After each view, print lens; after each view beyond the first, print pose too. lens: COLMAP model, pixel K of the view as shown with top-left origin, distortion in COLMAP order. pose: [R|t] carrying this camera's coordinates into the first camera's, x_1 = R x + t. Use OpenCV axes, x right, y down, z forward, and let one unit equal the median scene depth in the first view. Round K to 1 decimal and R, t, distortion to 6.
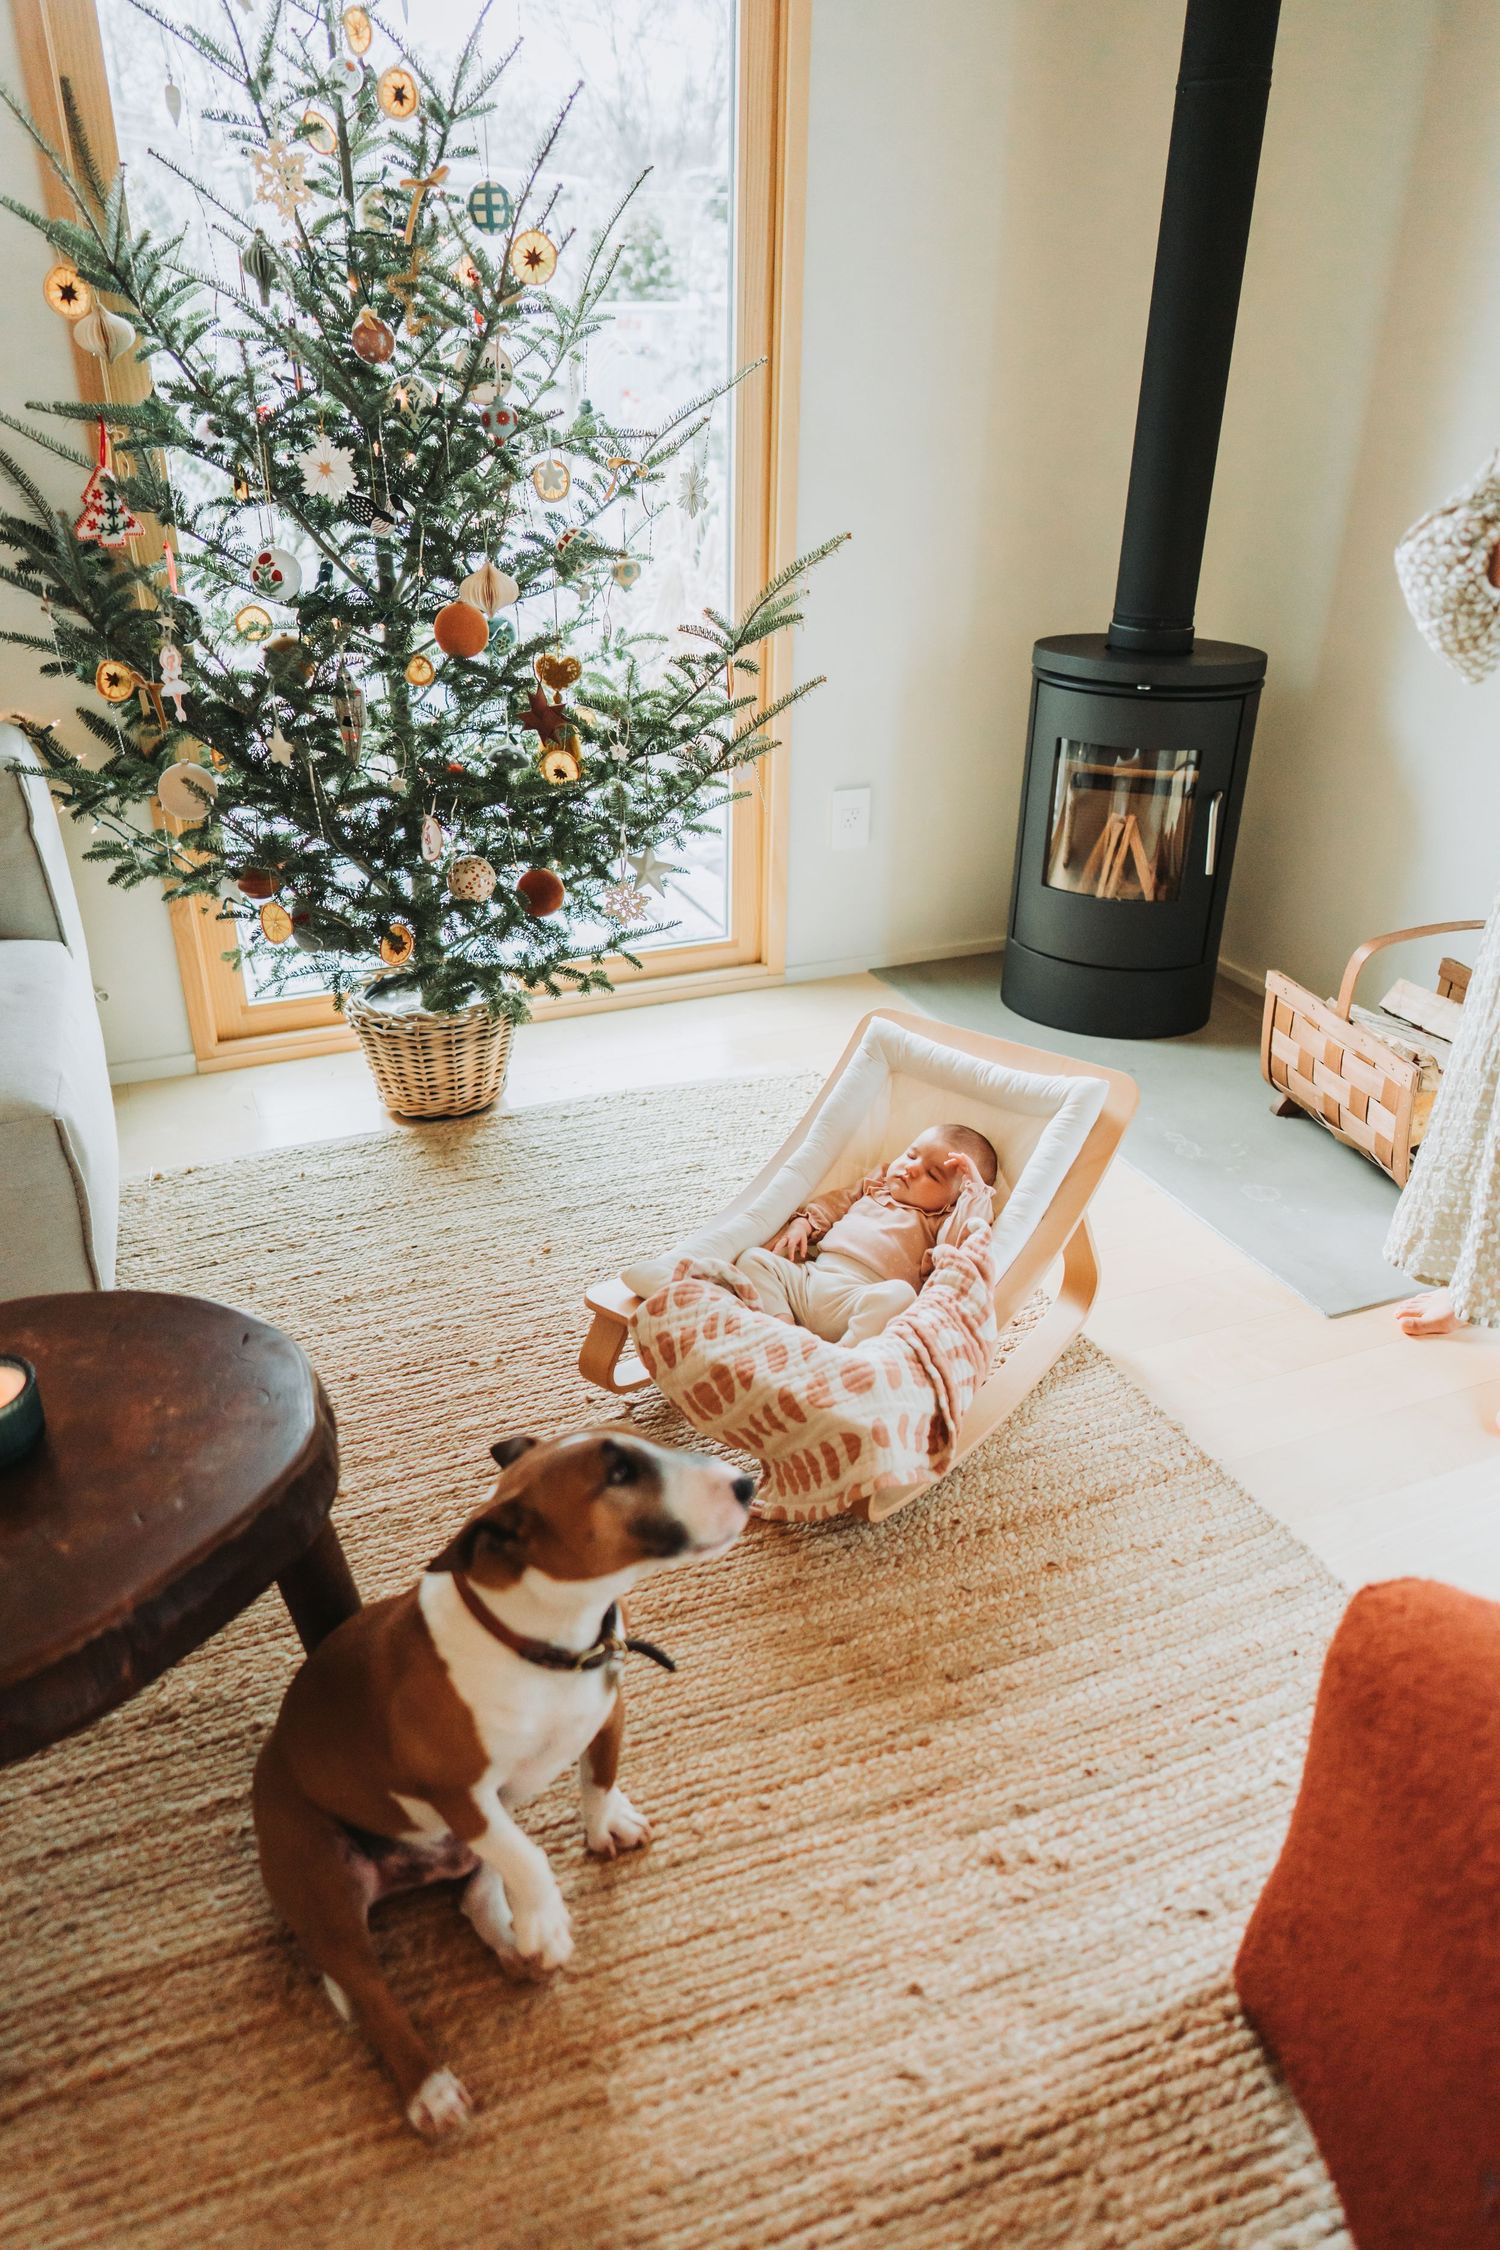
lens RADIAL K [[1508.9, 0, 743.8], [0, 1508.9, 1139.9], [0, 0, 1]] dist [-0.003498, 0.006090]
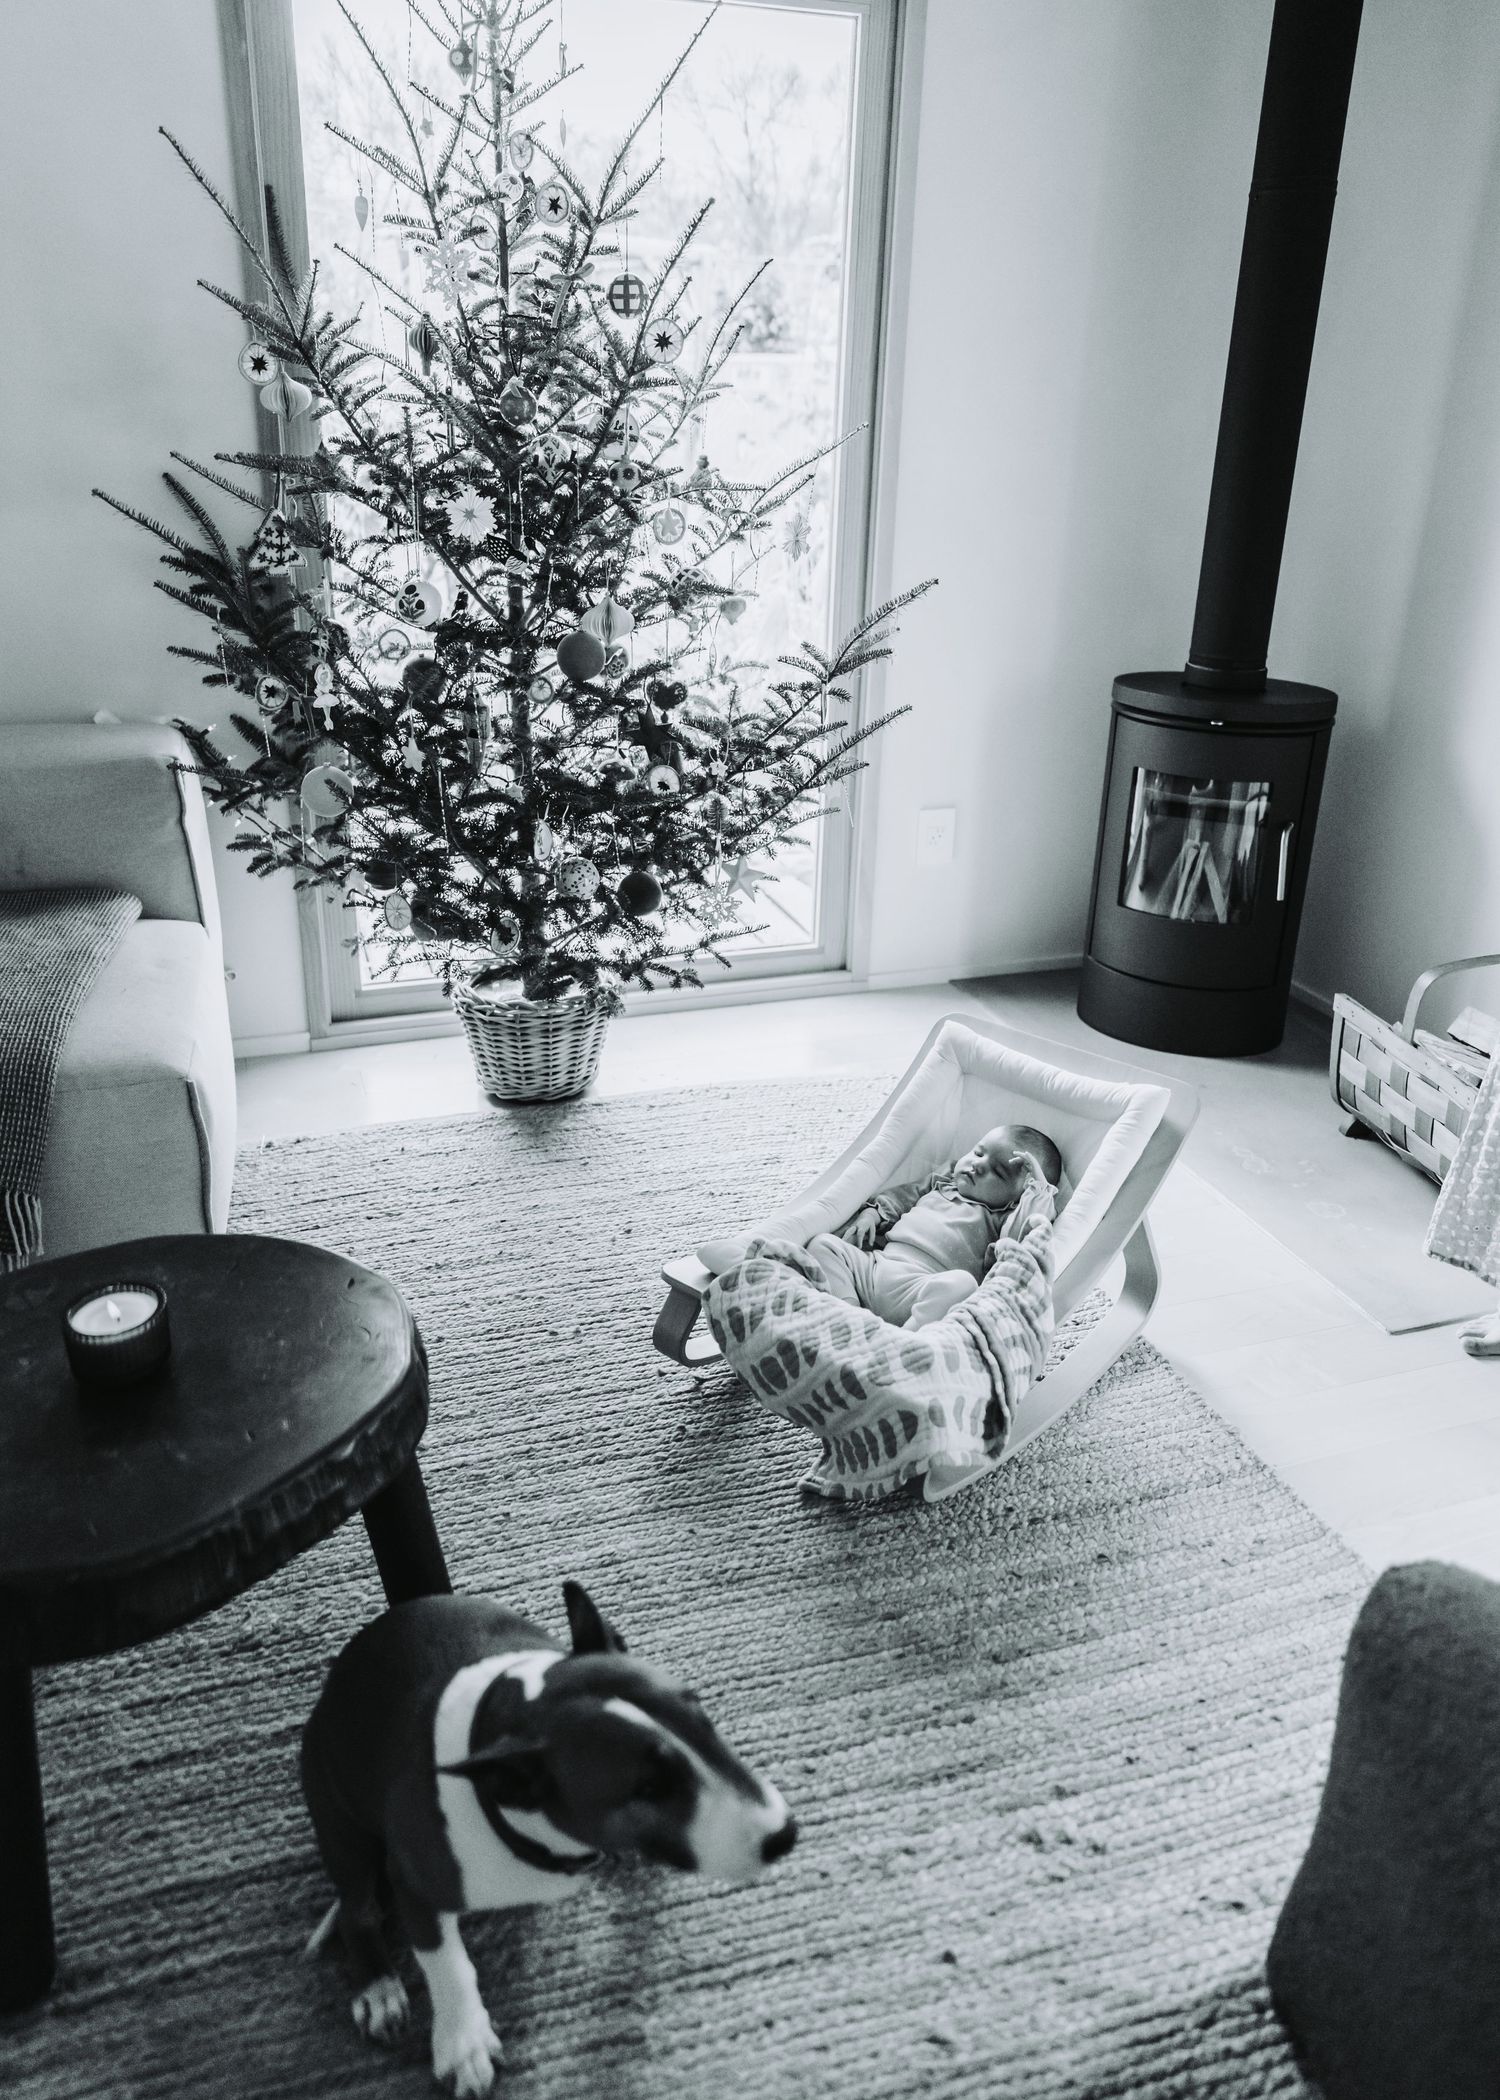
lens RADIAL K [[1519.9, 0, 744.4], [0, 1519.9, 985.0], [0, 0, 1]] dist [-0.000592, -0.001247]
pose [[0.997459, 0.038077, -0.060216, 0.008097], [-0.044529, 0.992965, -0.109718, 0.017624], [0.055615, 0.112121, 0.992137, -0.069051]]
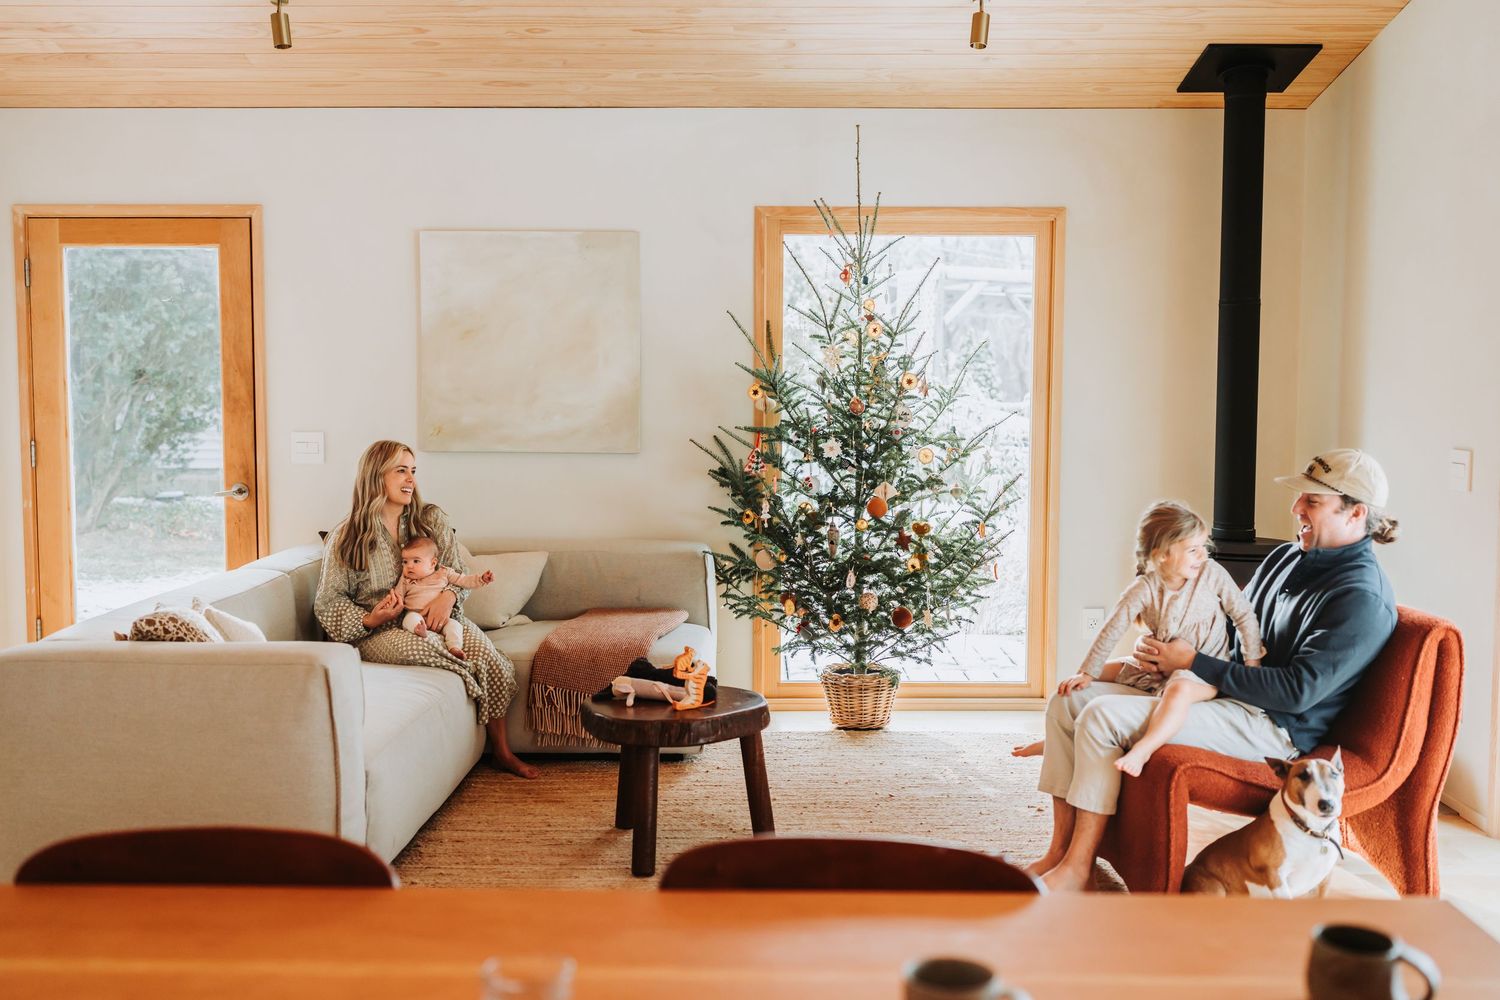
lens RADIAL K [[1614.6, 0, 748.9], [0, 1614.6, 496.0], [0, 0, 1]] dist [0.006234, 0.013699]
pose [[0.924239, 0.022227, -0.381166, 0.654187], [-0.172480, 0.914942, -0.364871, 0.678478], [0.340635, 0.402972, 0.849459, -1.402390]]
